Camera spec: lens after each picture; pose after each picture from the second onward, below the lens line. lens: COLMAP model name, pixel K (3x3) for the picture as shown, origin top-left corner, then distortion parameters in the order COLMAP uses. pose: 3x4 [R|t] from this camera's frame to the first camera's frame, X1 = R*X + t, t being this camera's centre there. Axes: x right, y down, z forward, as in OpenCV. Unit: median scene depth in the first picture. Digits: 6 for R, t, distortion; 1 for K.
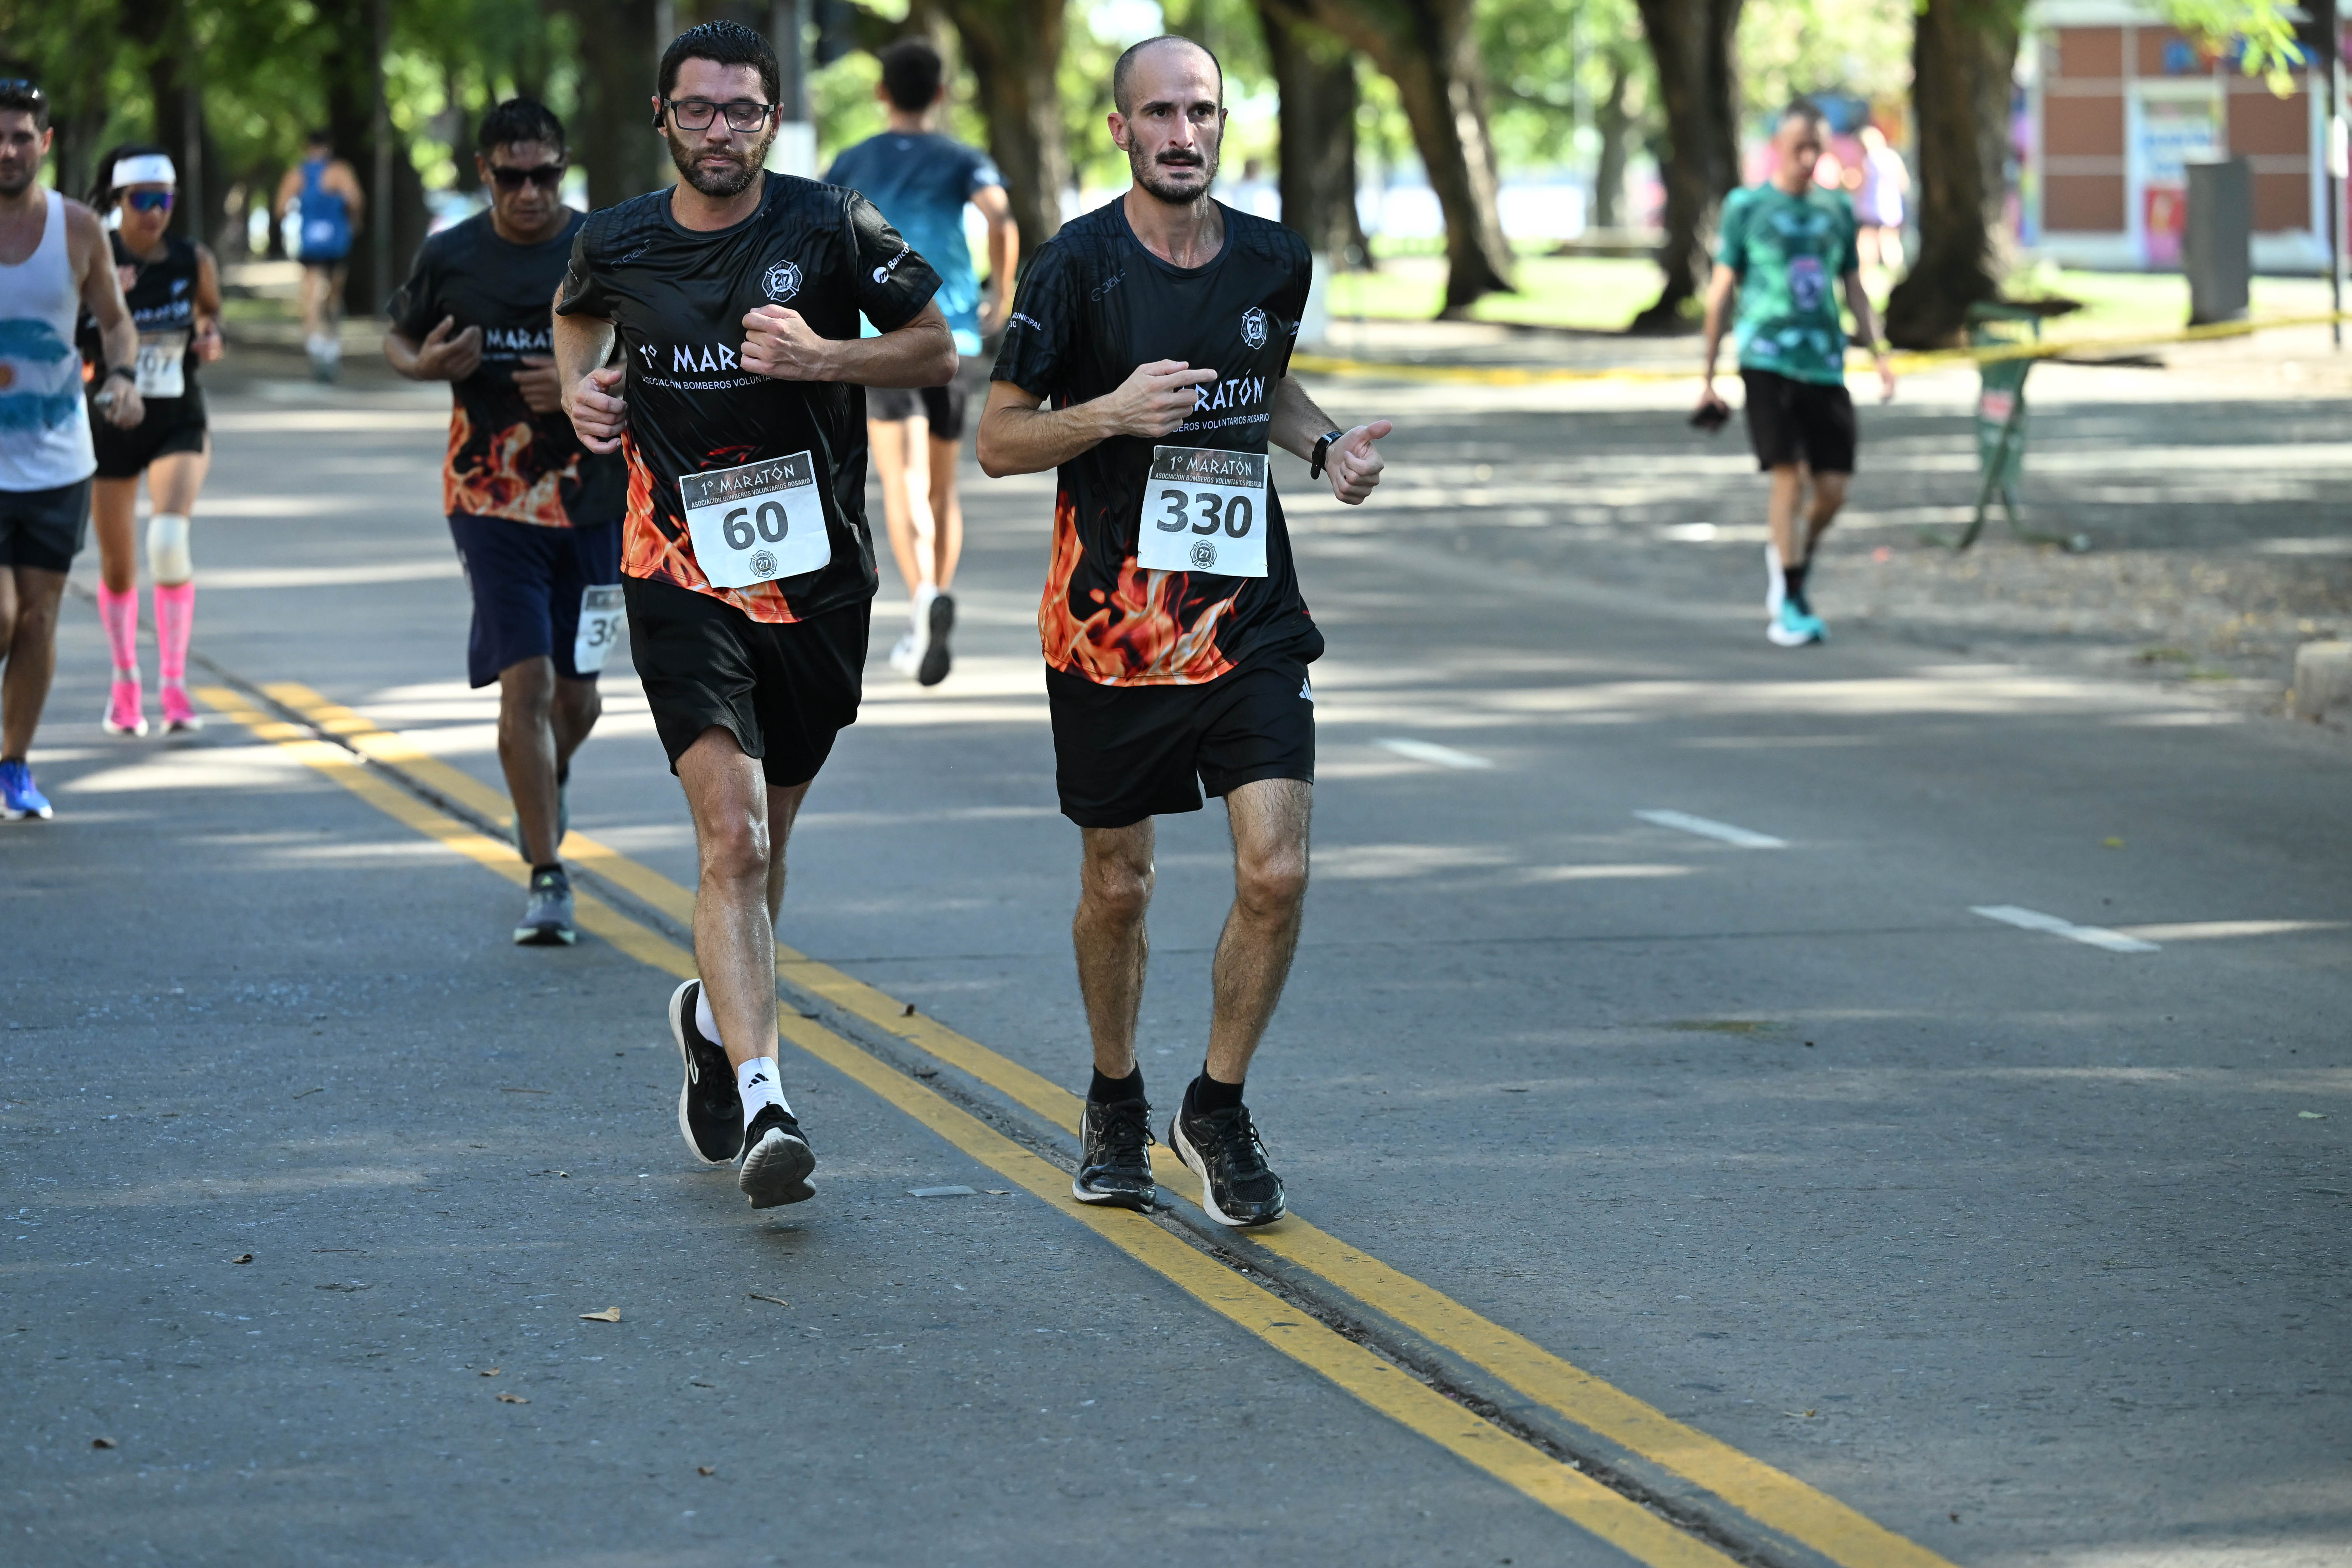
lens RADIAL K [[8609.1, 0, 1176.0], [0, 8609.1, 784.0], [0, 0, 1]] dist [-0.022516, 0.520477]
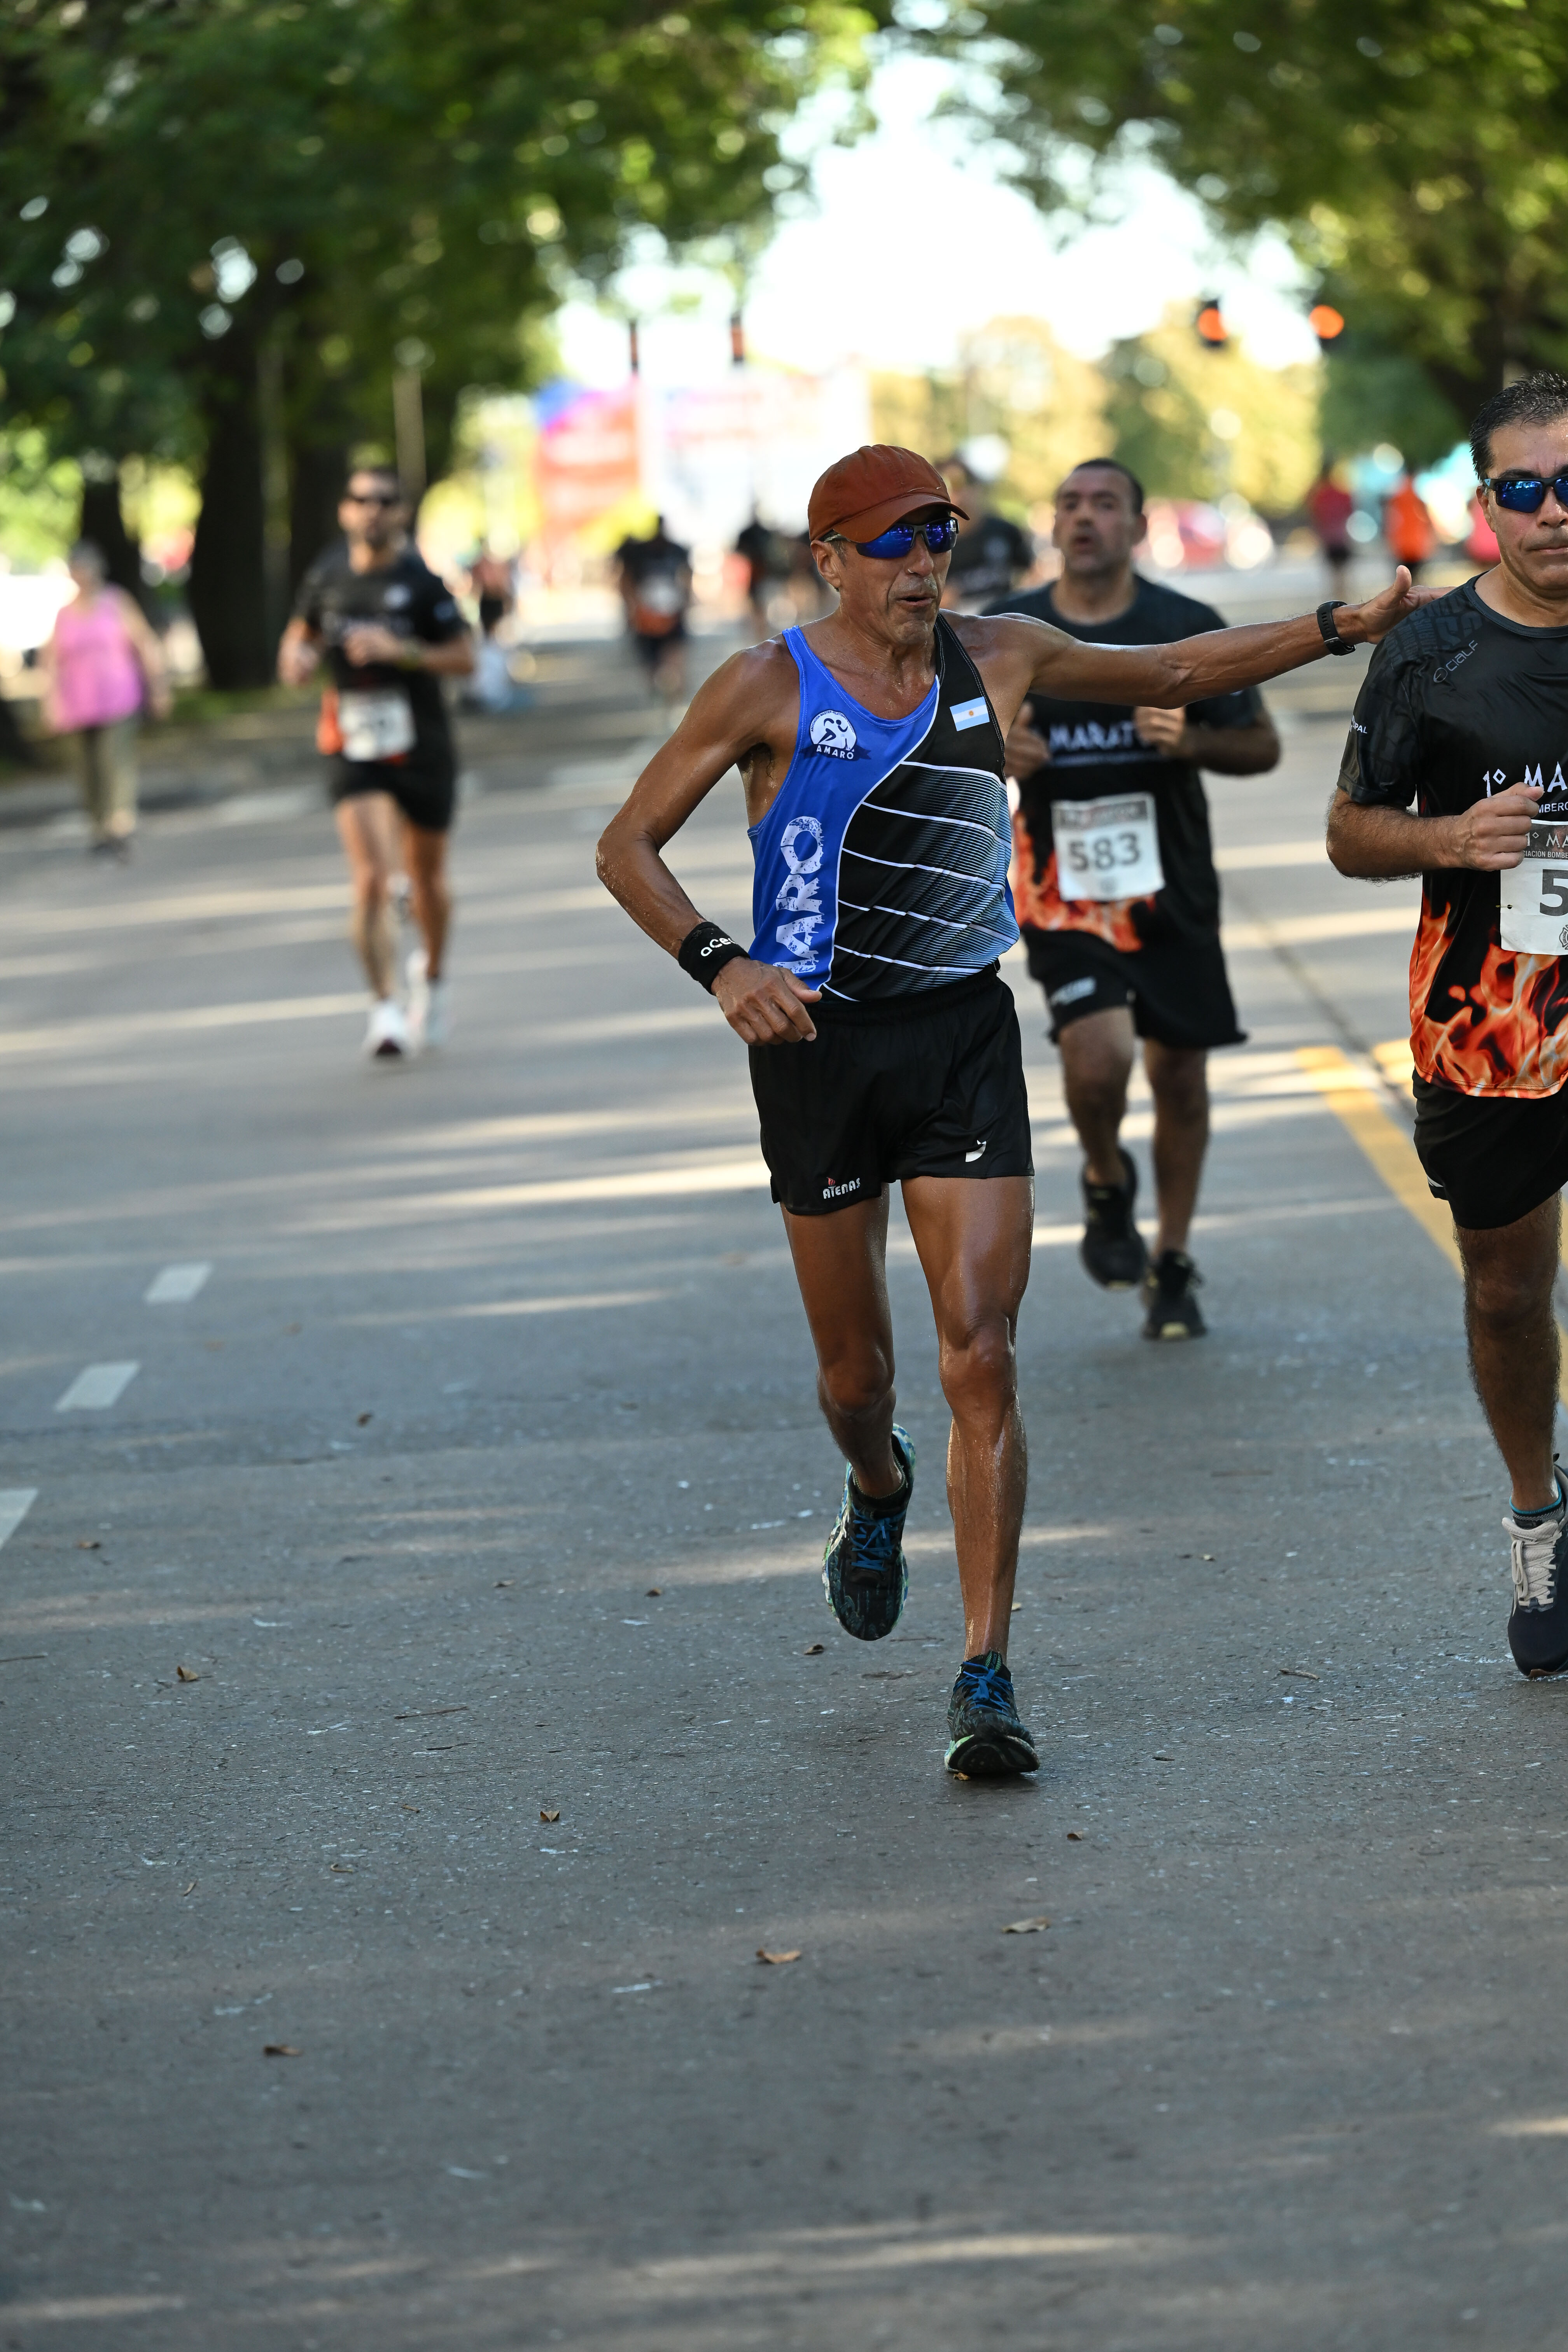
lens RADIAL K [[10271.8, 0, 784.0], [0, 10271.8, 1176.0], [0, 0, 1]] dist [-0.130269, -2.227578]
pose [[0.972357, -0.040832, -0.229903, 0.145830], [0.041514, 0.999136, -0.001871, 0.003055], [0.229781, -0.007724, 0.973212, -0.125796]]
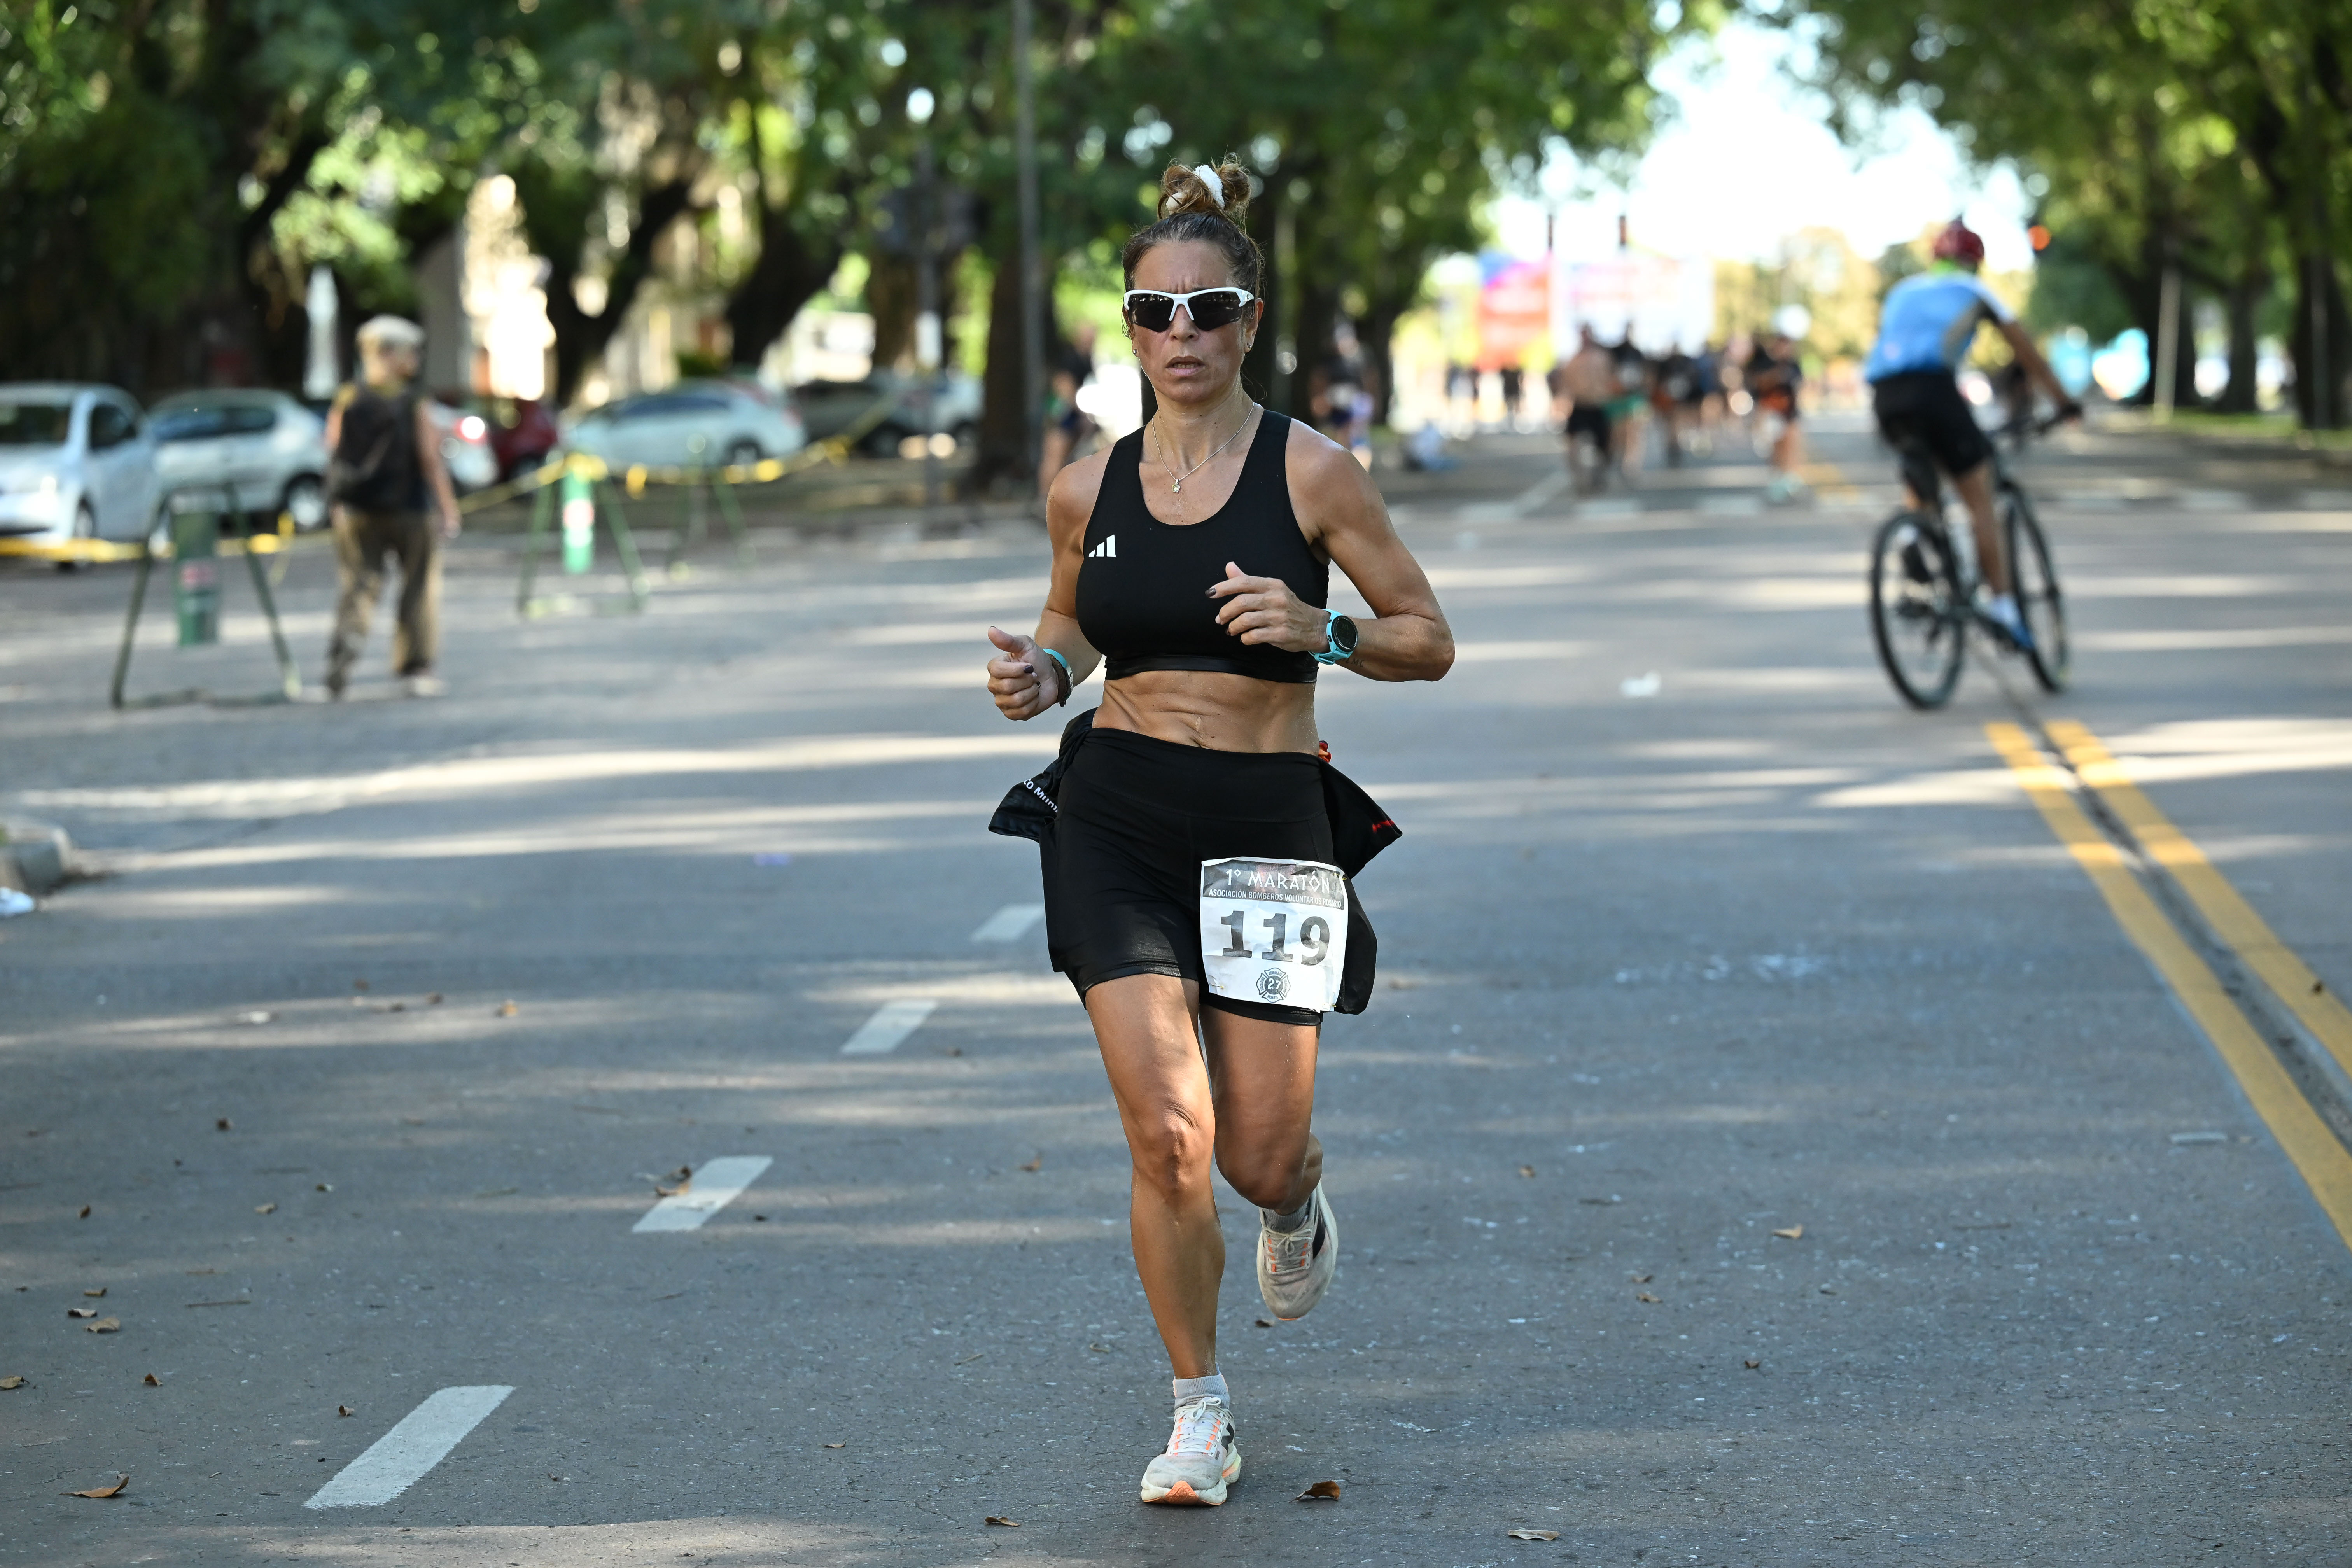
lens RADIAL K [[7008.5, 0, 1176.0], [0, 7008.5, 784.0], [0, 0, 1]] dist [-0.029470, -0.193485]
pose [[0.956104, 0.012789, -0.292749, 0.109450], [-0.015237, 0.999865, -0.006083, 0.008285], [0.292632, 0.010277, 0.956170, 0.079016]]
